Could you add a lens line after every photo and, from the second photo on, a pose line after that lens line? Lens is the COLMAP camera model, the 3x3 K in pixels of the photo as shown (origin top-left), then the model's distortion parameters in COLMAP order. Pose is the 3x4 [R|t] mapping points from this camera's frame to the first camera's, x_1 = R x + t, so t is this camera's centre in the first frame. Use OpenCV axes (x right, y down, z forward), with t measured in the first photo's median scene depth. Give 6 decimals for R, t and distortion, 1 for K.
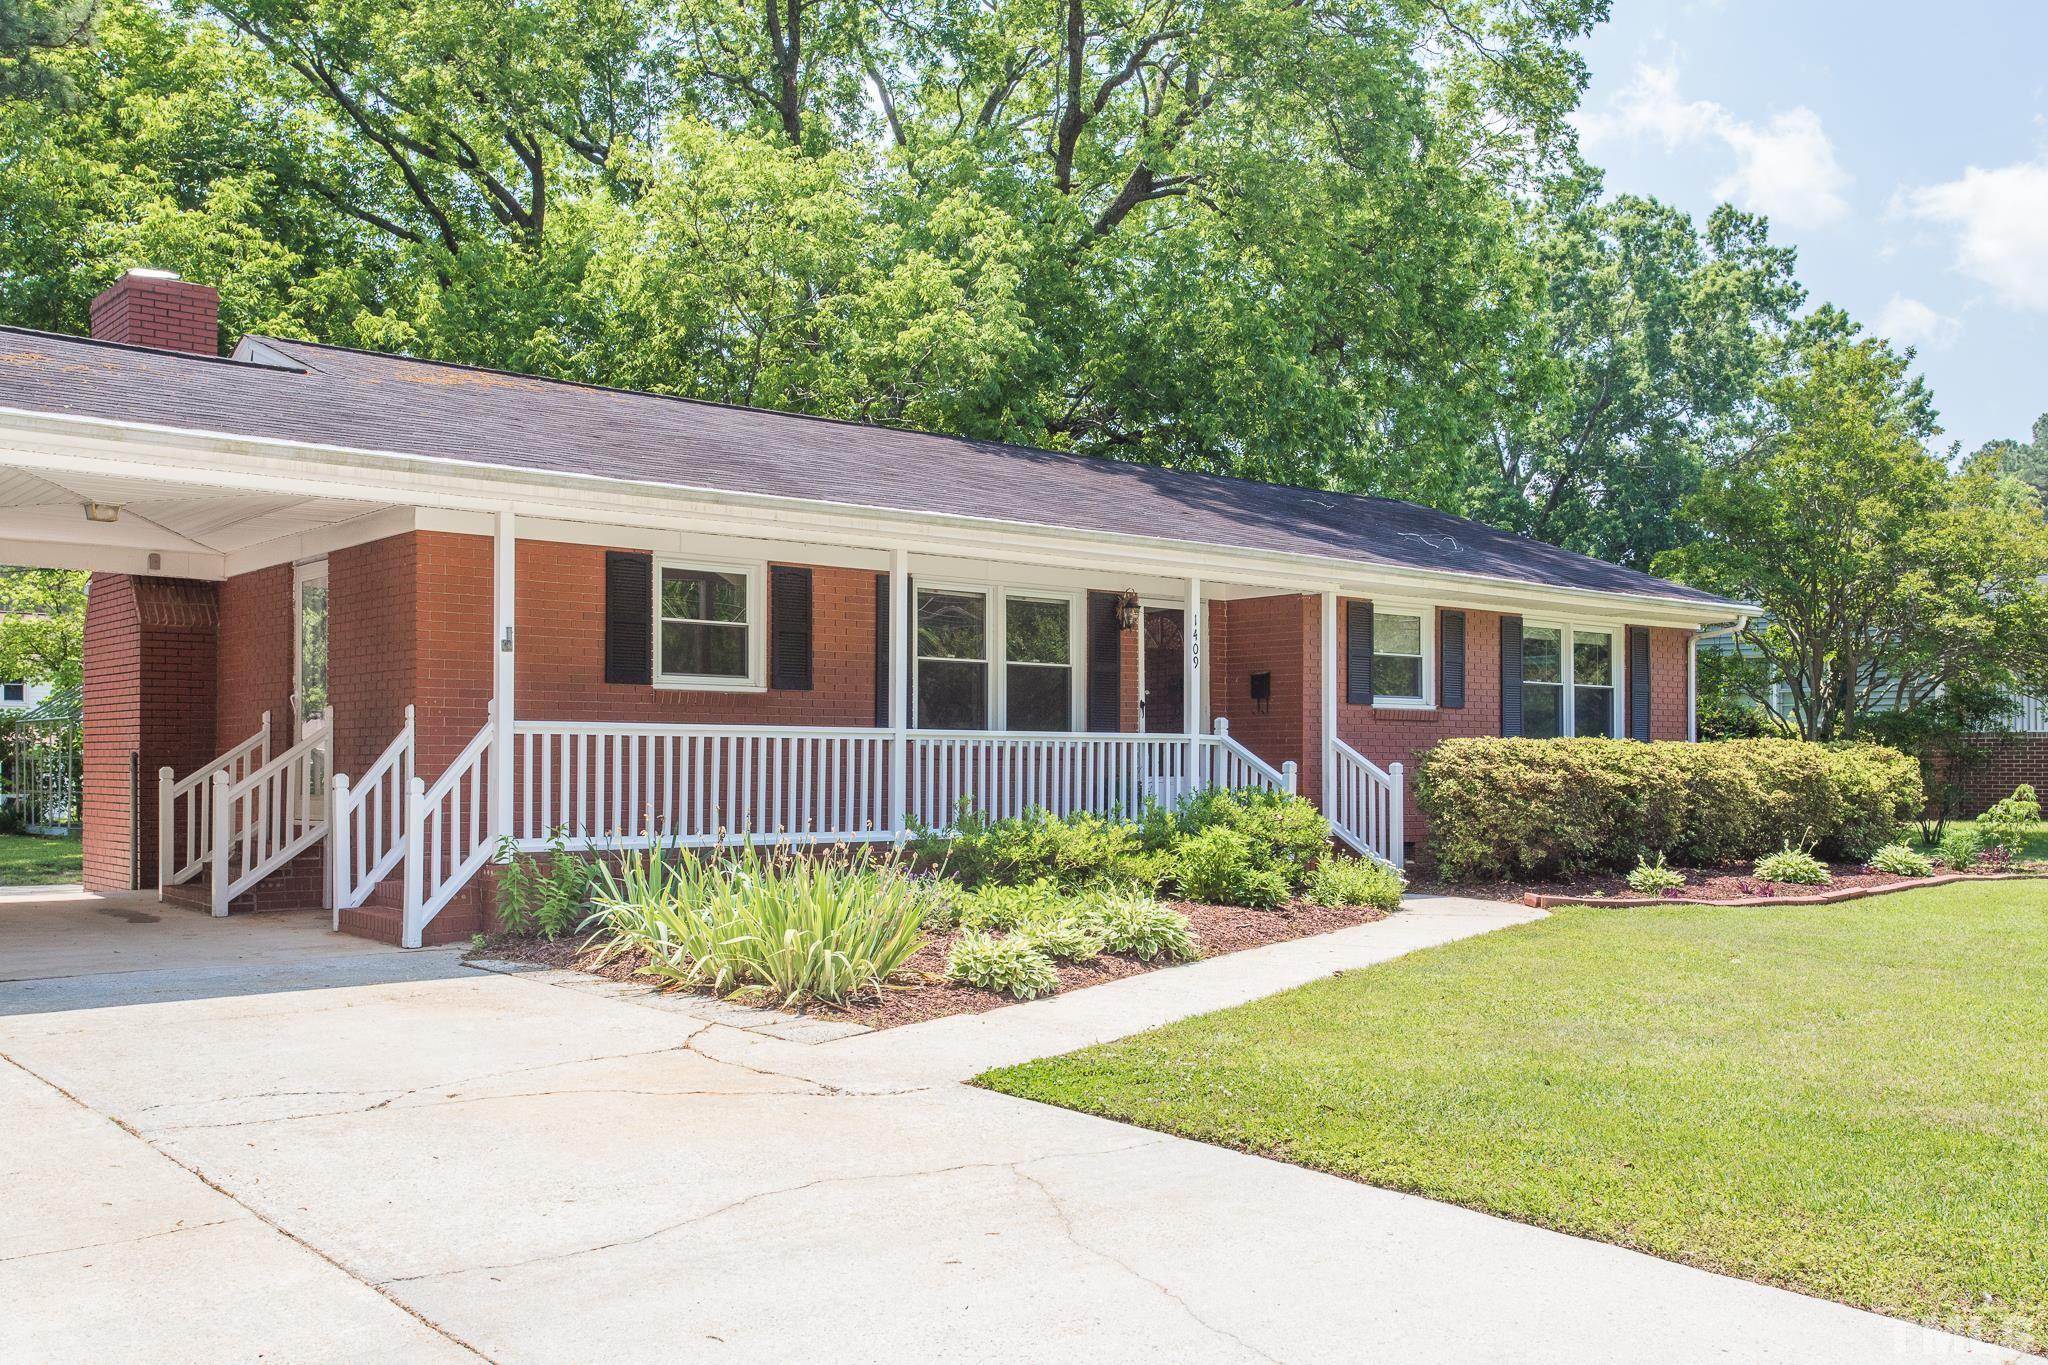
lens RADIAL K [[2093.7, 0, 1024.0], [0, 2093.7, 682.5], [0, 0, 1]] dist [0.004860, -0.005113]
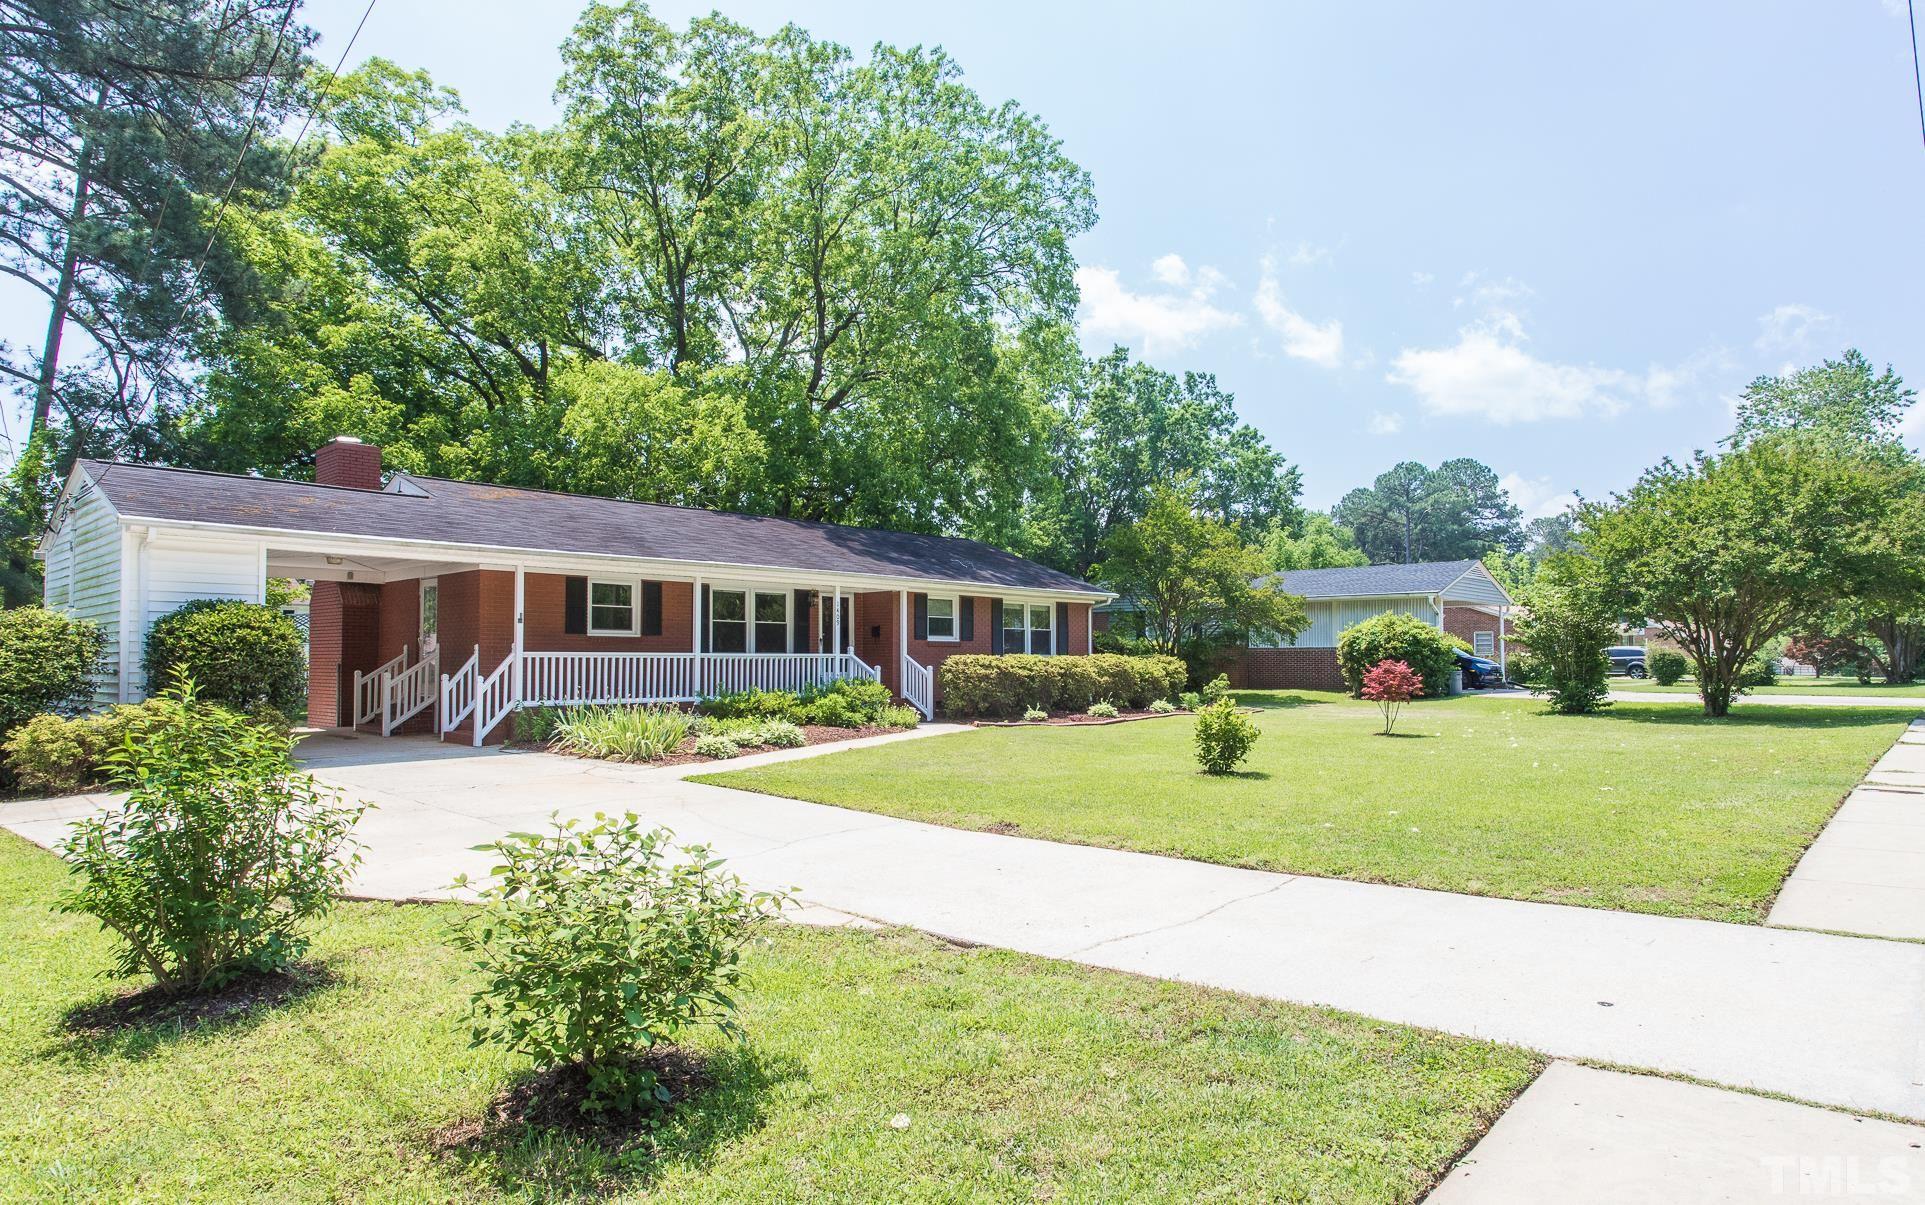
lens RADIAL K [[1142.3, 0, 1005.7], [0, 1142.3, 607.0], [0, 0, 1]] dist [0.000129, 0.000620]
pose [[0.987844, 0.004758, 0.155377, 0.081264], [-0.003385, 0.999953, -0.009100, -0.018892], [-0.155413, 0.008463, 0.987813, -0.310857]]
